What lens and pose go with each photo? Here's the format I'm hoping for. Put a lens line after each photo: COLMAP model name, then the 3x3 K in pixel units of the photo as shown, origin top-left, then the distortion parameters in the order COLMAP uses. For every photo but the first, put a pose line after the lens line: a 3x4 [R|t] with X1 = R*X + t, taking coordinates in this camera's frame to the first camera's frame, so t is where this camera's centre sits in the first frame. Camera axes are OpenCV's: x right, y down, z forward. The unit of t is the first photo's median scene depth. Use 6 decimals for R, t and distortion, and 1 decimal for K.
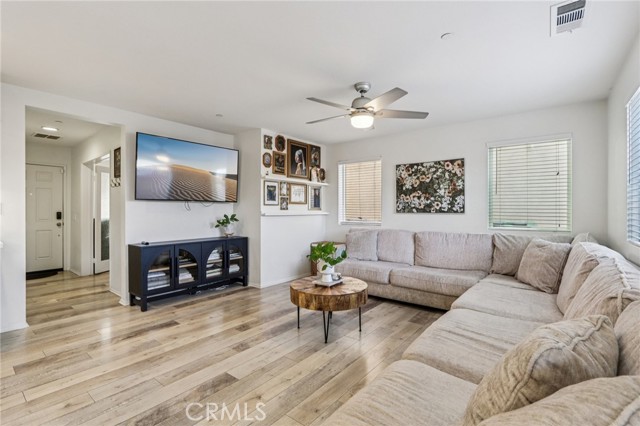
lens RADIAL K [[294.7, 0, 320.0], [0, 294.7, 213.0], [0, 0, 1]] dist [-0.002560, 0.000026]
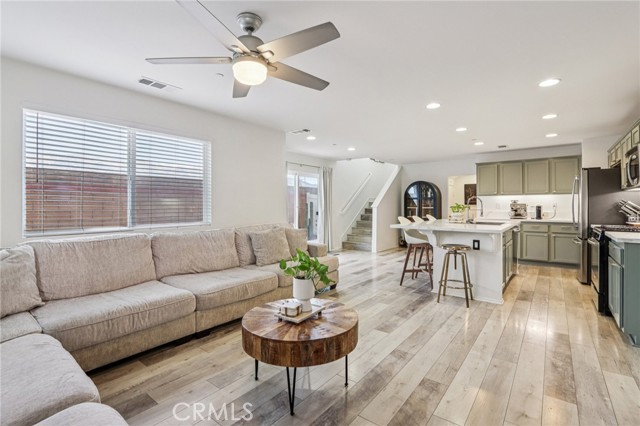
lens RADIAL K [[294.7, 0, 320.0], [0, 294.7, 213.0], [0, 0, 1]] dist [-0.002560, 0.000026]
pose [[-0.999994, -0.001029, -0.003262, -0.011947], [-0.001114, 0.999653, 0.026327, -0.013246], [0.003234, 0.026331, -0.999648, 1.934013]]
